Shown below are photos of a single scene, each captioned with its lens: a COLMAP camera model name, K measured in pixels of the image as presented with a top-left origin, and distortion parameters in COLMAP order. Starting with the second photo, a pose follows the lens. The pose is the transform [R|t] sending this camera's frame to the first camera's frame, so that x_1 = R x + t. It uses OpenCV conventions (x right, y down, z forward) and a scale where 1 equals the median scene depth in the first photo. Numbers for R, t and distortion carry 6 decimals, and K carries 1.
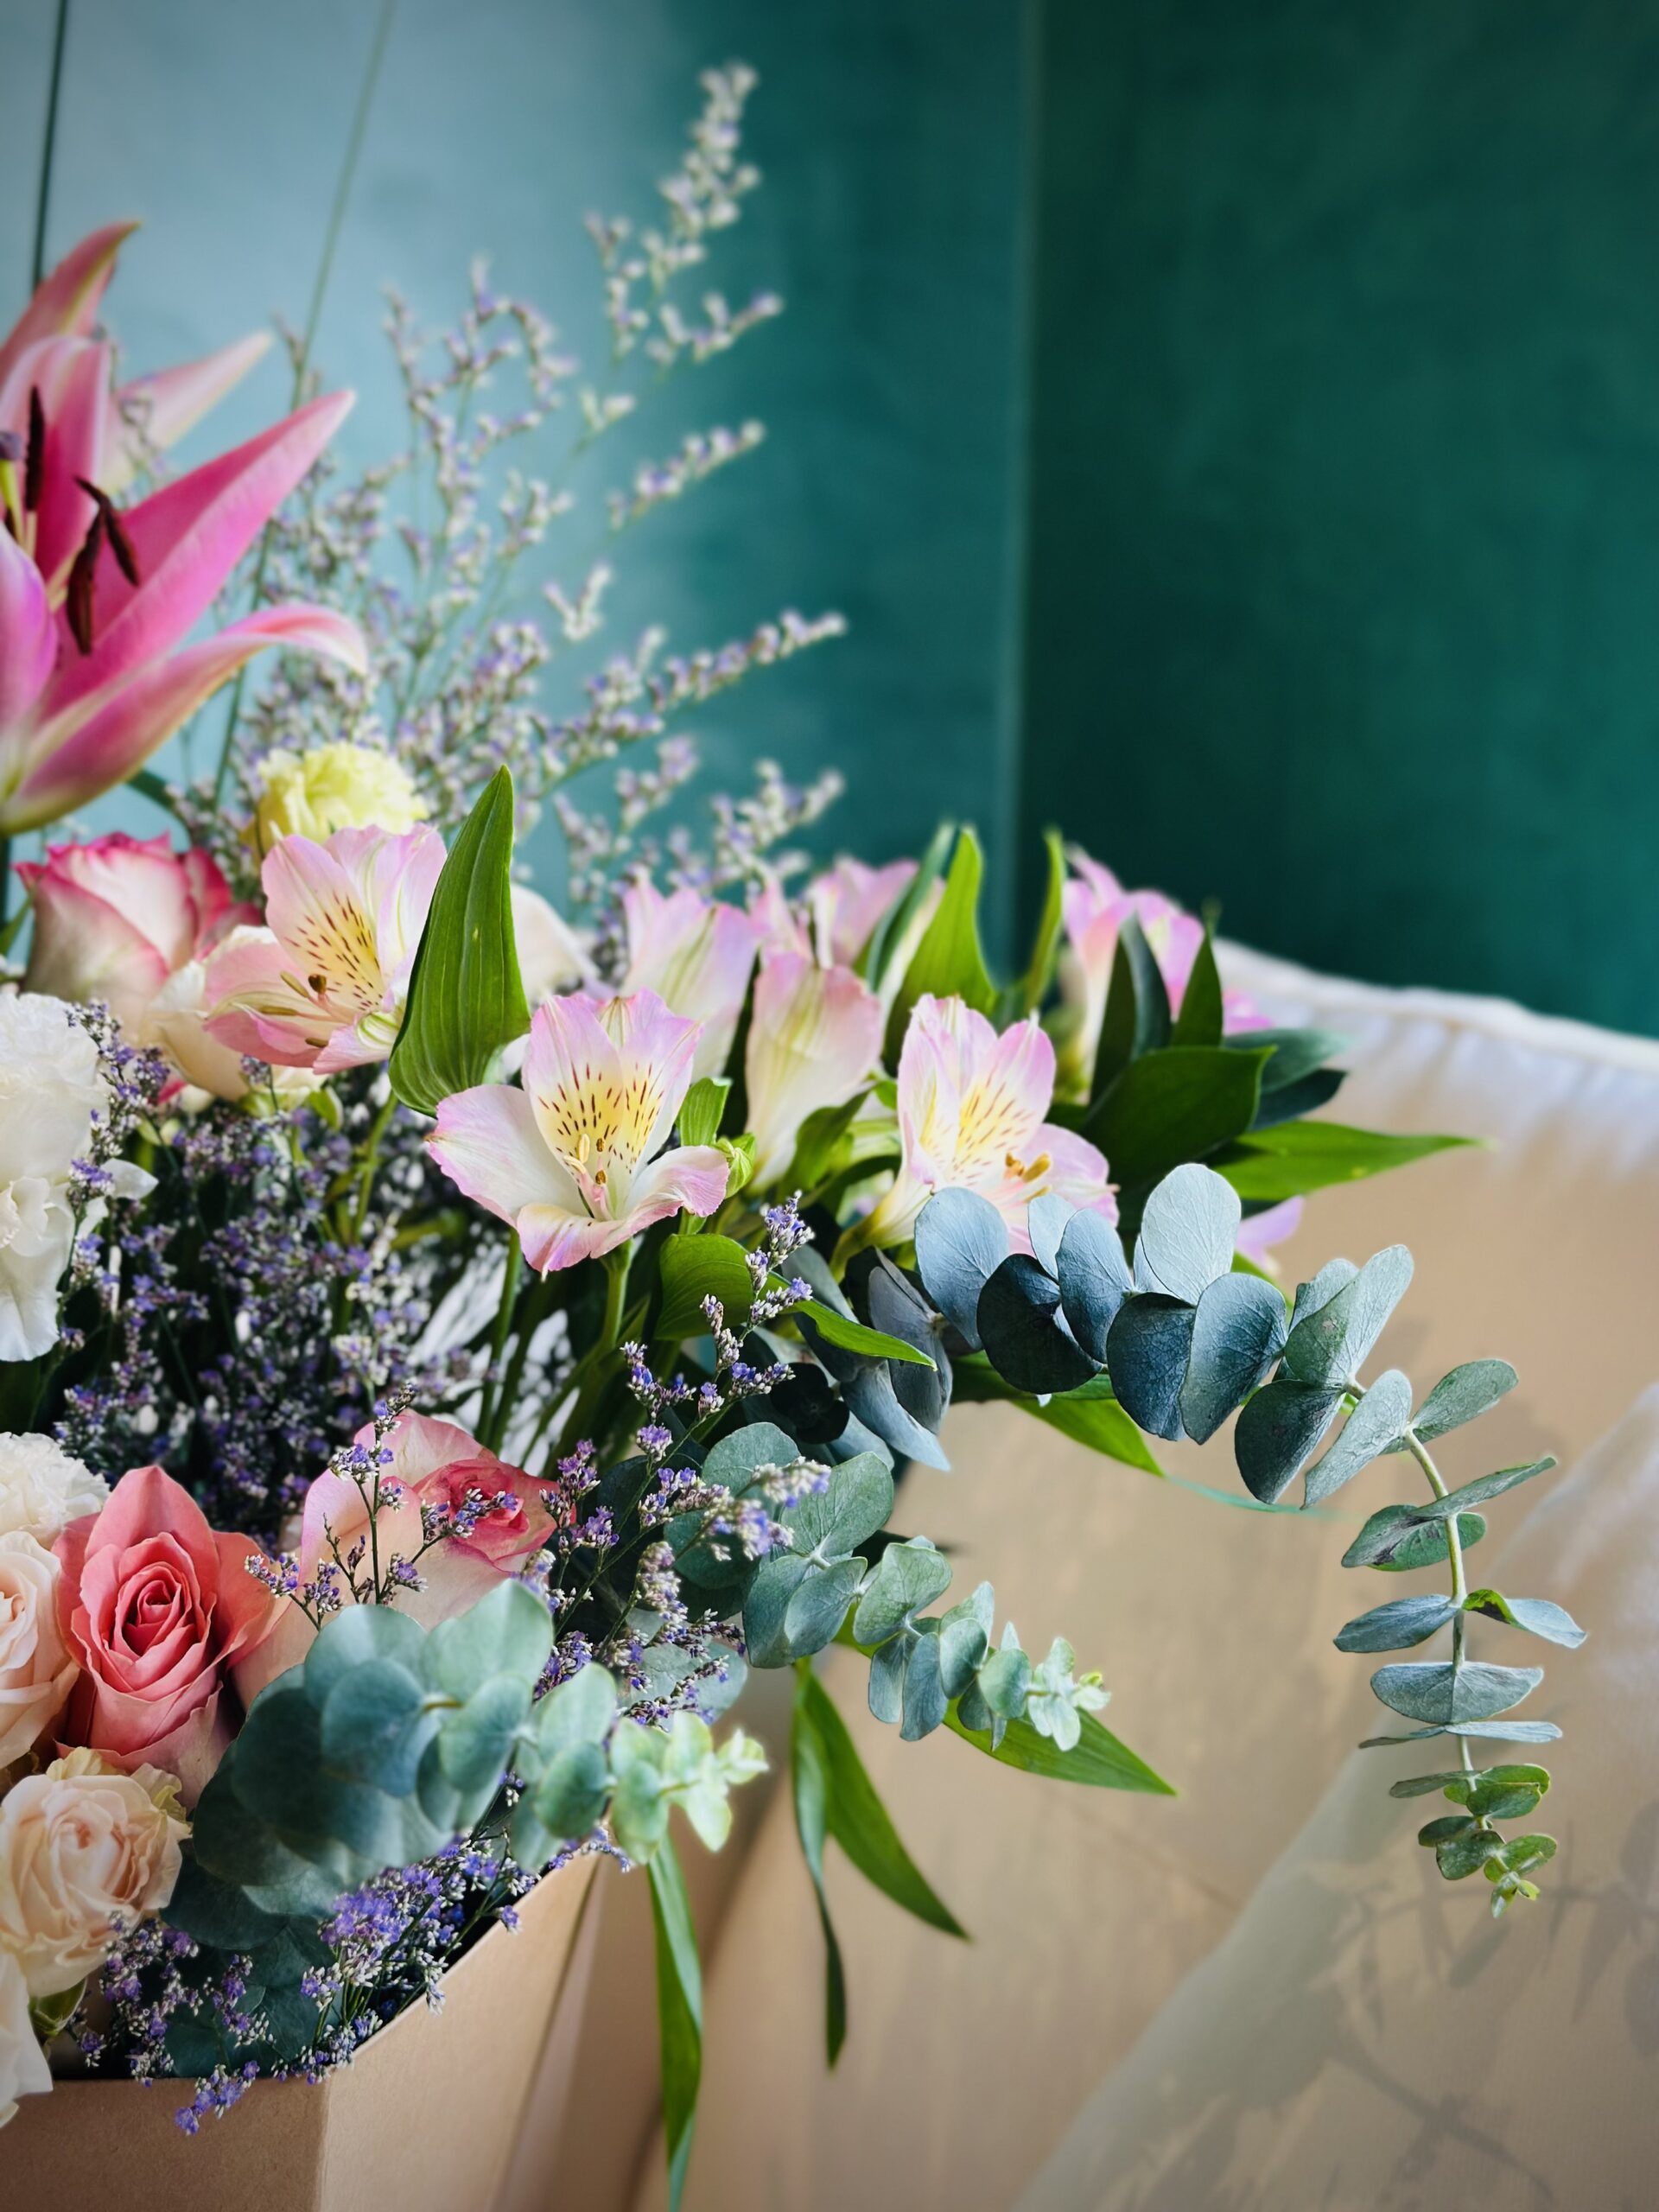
lens RADIAL K [[3094.8, 0, 824.8], [0, 3094.8, 1091.5], [0, 0, 1]] dist [0.120478, 0.000000]
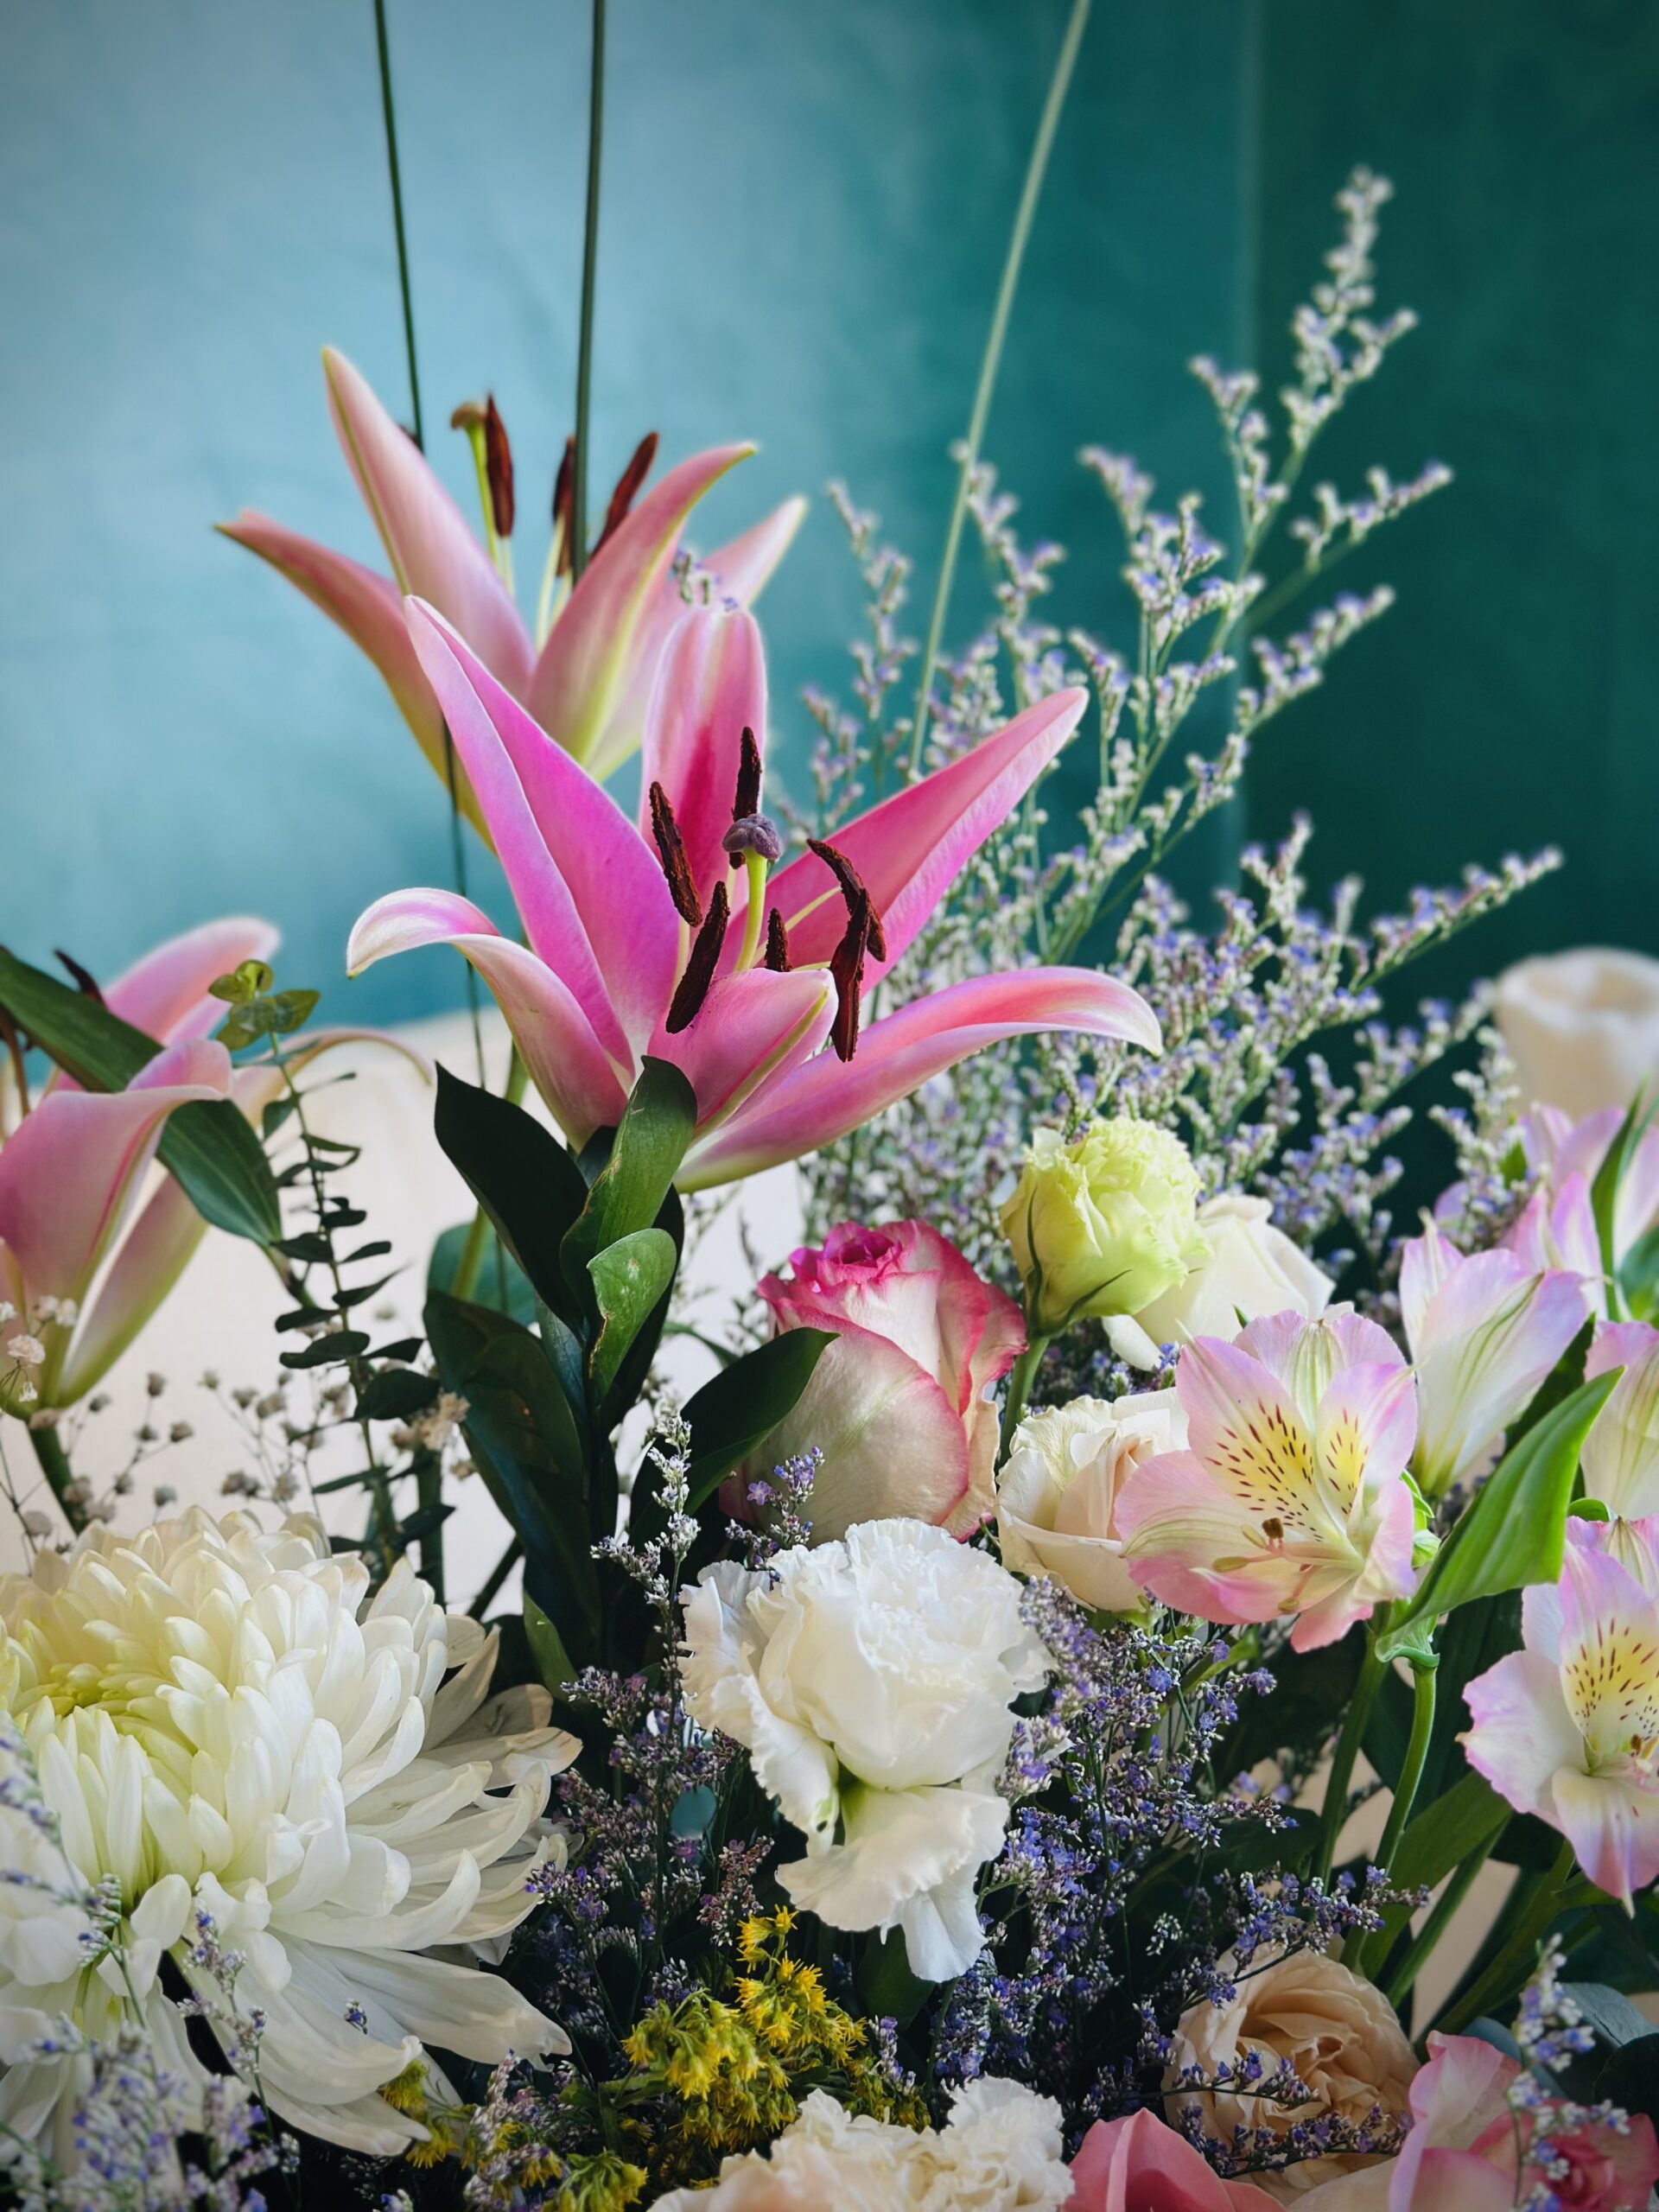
lens RADIAL K [[3094.8, 0, 825.7], [0, 3094.8, 1103.9], [0, 0, 1]] dist [0.120478, 0.000000]
pose [[0.996162, -0.061991, 0.061800, -0.273044], [0.052830, 0.988713, 0.140200, -0.228179], [-0.069794, -0.136397, 0.988193, 0.144508]]
